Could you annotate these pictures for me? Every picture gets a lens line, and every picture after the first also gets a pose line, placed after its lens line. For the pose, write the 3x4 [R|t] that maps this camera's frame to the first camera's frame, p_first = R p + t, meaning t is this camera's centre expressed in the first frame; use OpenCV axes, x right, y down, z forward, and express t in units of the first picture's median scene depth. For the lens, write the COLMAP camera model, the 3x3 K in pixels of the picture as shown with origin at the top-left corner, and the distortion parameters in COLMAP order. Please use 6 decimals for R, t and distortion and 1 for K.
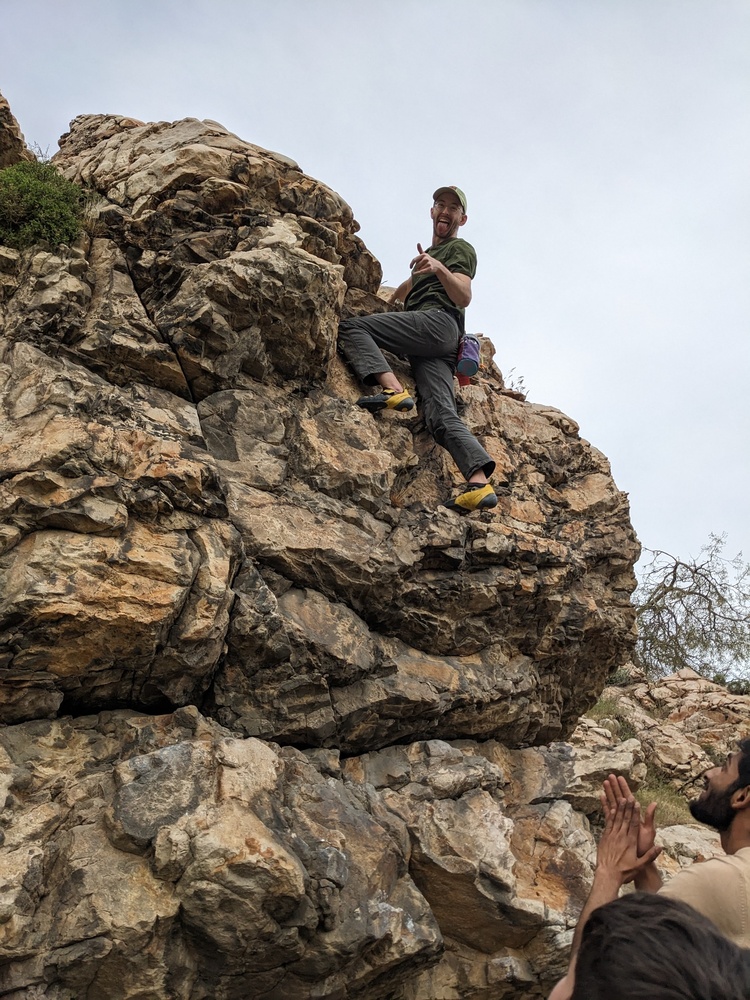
lens RADIAL K [[778.3, 0, 395.5], [0, 778.3, 520.2], [0, 0, 1]] dist [0.048292, -0.077937]
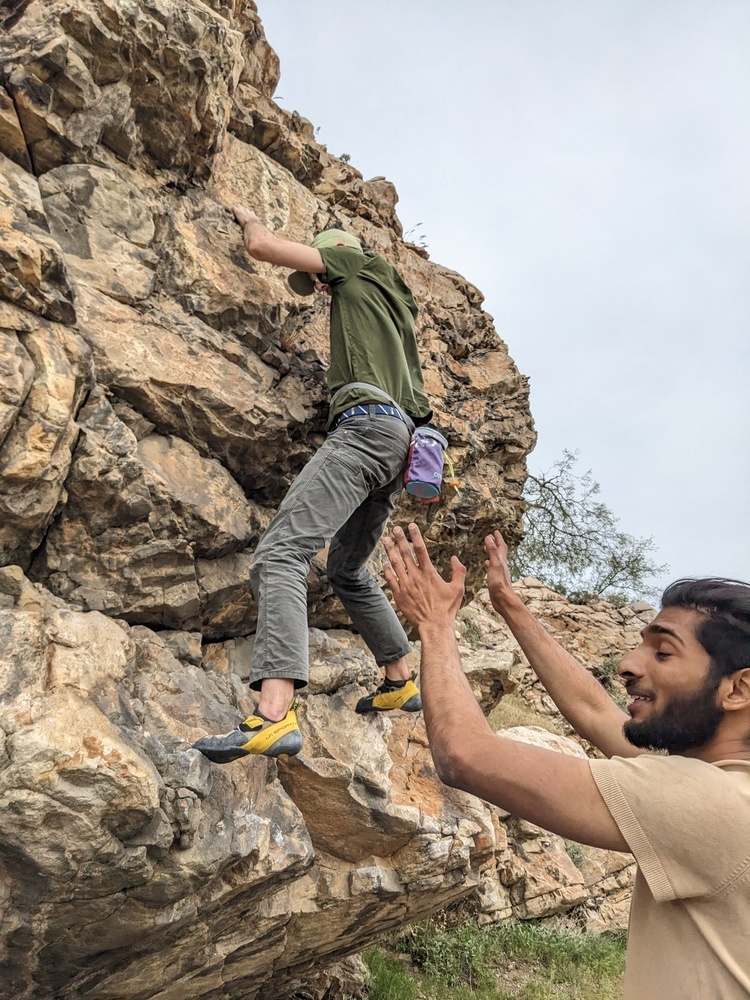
lens RADIAL K [[778.3, 0, 359.2], [0, 778.3, 513.3], [0, 0, 1]] dist [0.048292, -0.077937]
pose [[0.984715, 0.071098, 0.158998, -0.049107], [-0.089054, 0.990065, 0.108812, 0.064743], [-0.149682, -0.121309, 0.981264, 0.183811]]
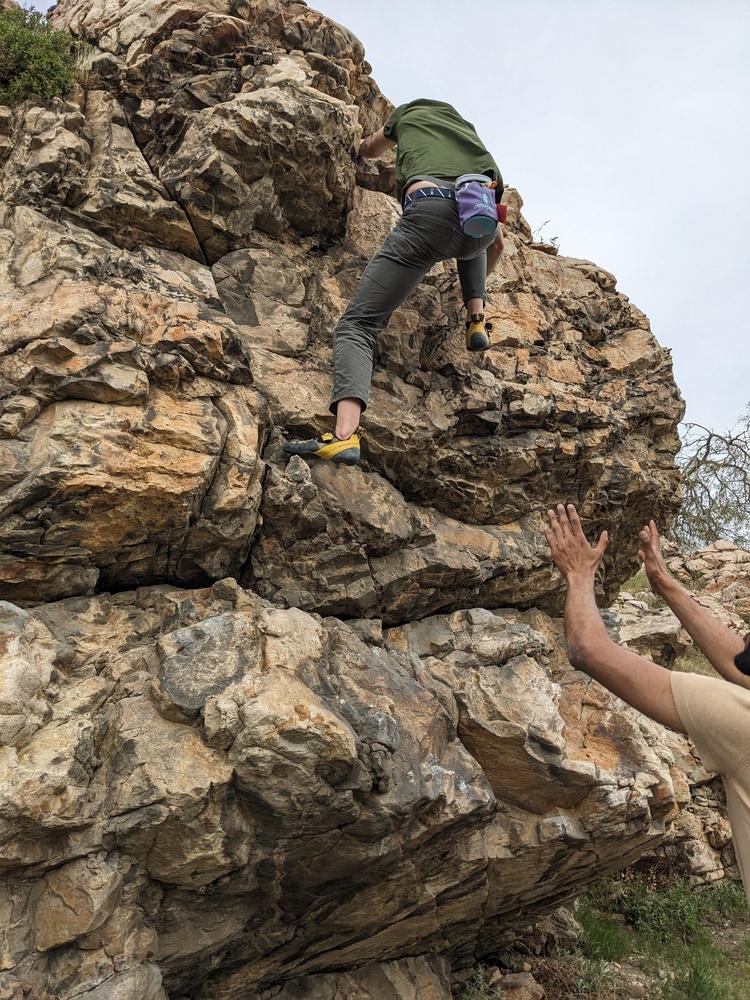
lens RADIAL K [[778.3, 0, 379.3], [0, 778.3, 500.4], [0, 0, 1]] dist [0.048292, -0.077937]
pose [[0.997727, -0.044406, -0.050677, -0.018440], [0.049846, 0.992493, 0.111680, 0.036655], [0.045337, -0.113952, 0.992451, 0.048172]]
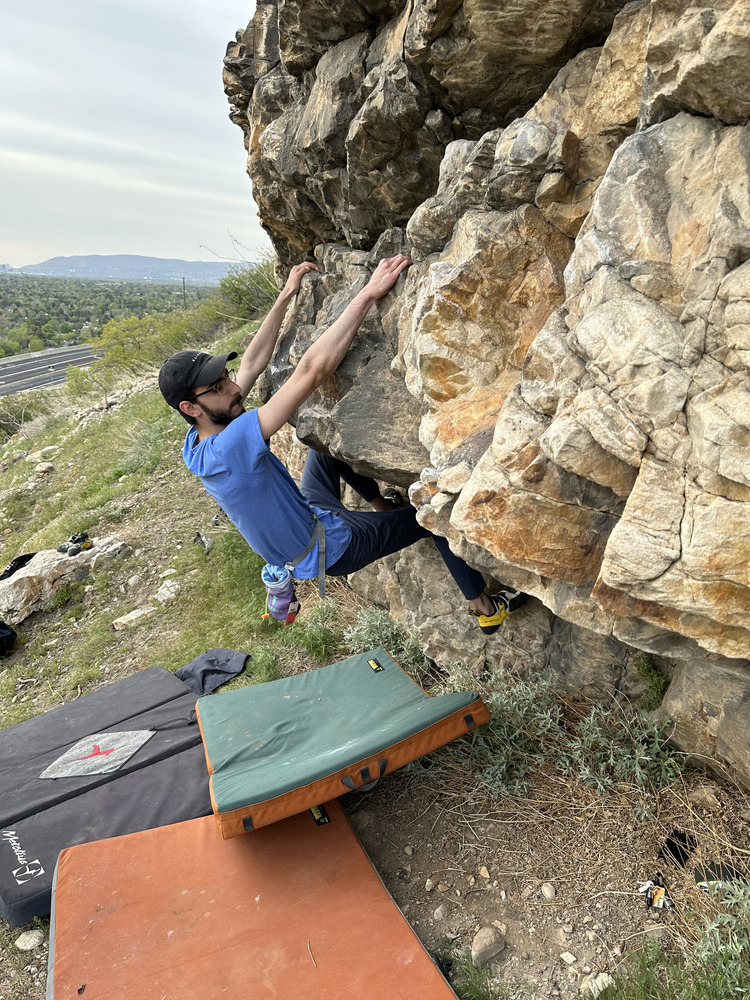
lens RADIAL K [[698.2, 0, 378.1], [0, 698.2, 499.4], [0, 0, 1]] dist [0.037100, -0.063971]
pose [[-0.421217, 0.251621, -0.871357, 0.661366], [0.498725, 0.866712, 0.009194, 0.540253], [0.757529, -0.430694, -0.490564, 1.260139]]
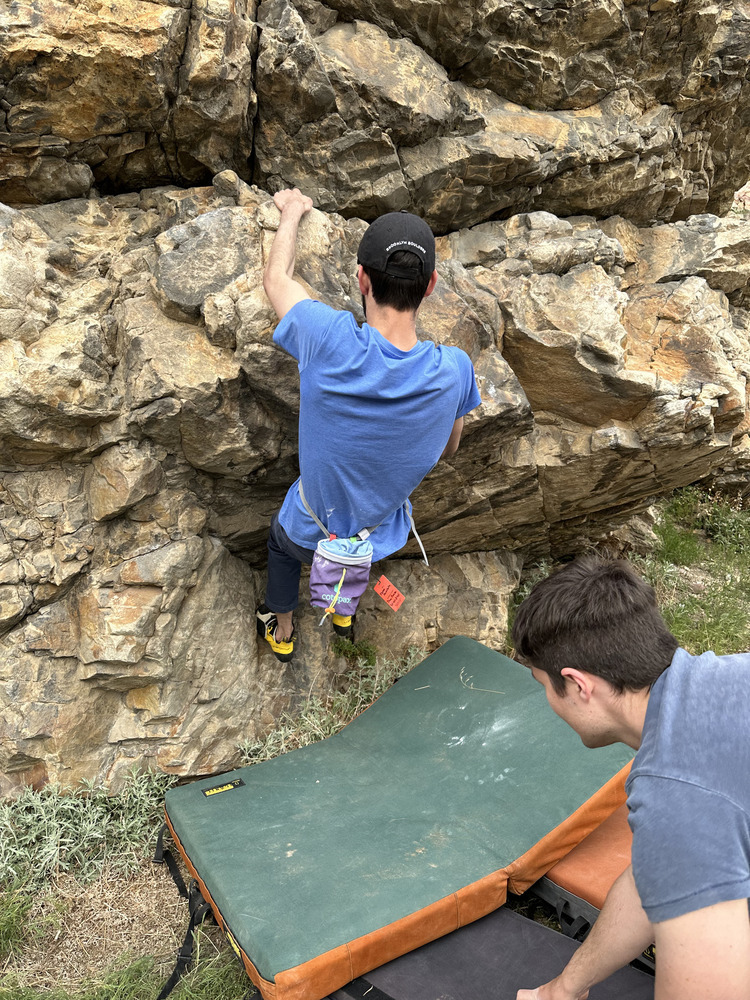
lens RADIAL K [[698.3, 0, 378.9], [0, 698.3, 489.5], [0, 0, 1]] dist [0.026823, -0.034204]
pose [[0.961534, -0.003773, -0.274658, 0.107646], [0.141961, 0.862841, 0.485131, 0.163673], [0.235156, -0.505461, 0.830187, 0.167283]]
